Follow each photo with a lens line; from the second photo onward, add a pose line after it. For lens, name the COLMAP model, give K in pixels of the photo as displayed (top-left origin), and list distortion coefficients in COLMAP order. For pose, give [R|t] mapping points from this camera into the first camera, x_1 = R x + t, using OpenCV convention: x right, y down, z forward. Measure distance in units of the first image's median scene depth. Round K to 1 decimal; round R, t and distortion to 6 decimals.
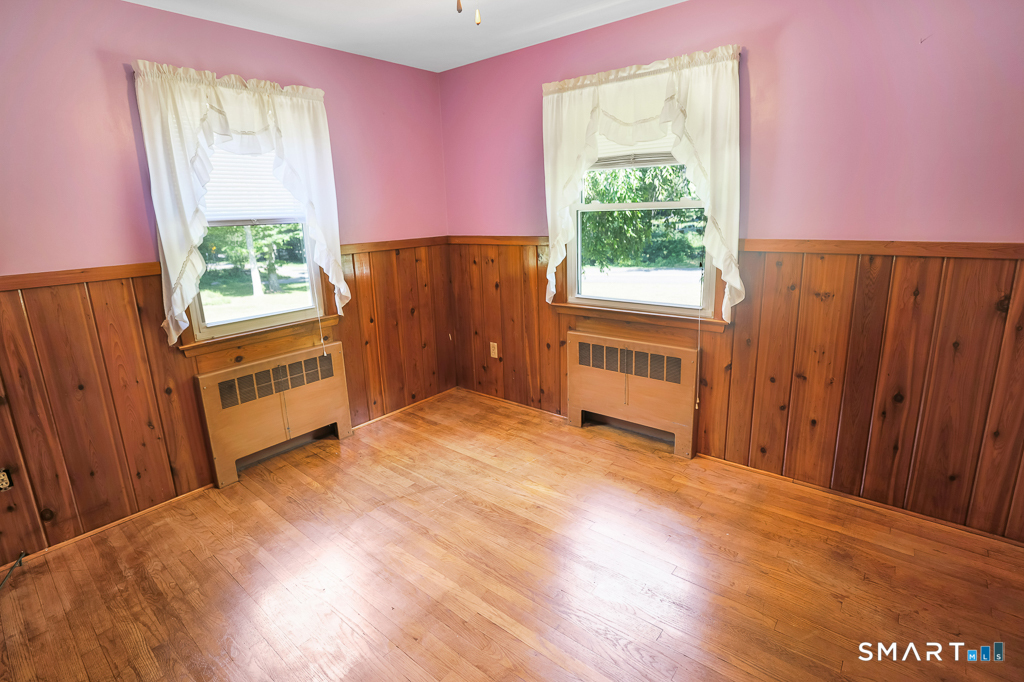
lens RADIAL K [[497.5, 0, 510.5], [0, 497.5, 331.8], [0, 0, 1]] dist [-0.046524, 0.015249]
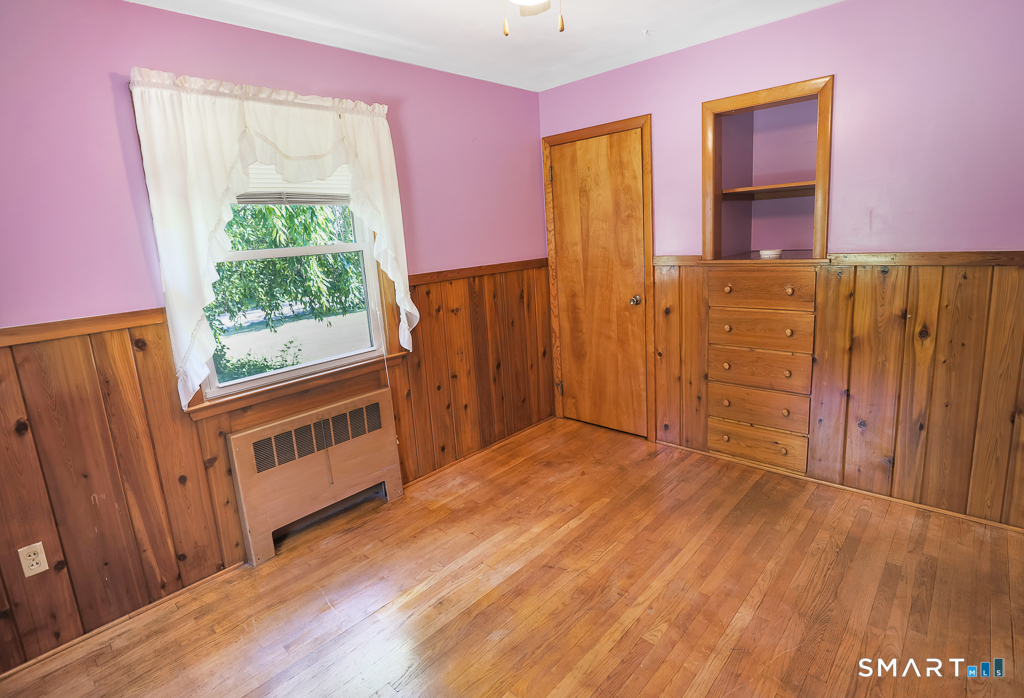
lens RADIAL K [[528.7, 0, 511.2], [0, 528.7, 343.9], [0, 0, 1]] dist [-0.023786, 0.000527]
pose [[0.044626, -0.177104, 0.983180, -0.662169], [0.299273, 0.941332, 0.155981, -0.141449], [-0.953123, 0.287279, 0.095010, 0.620823]]
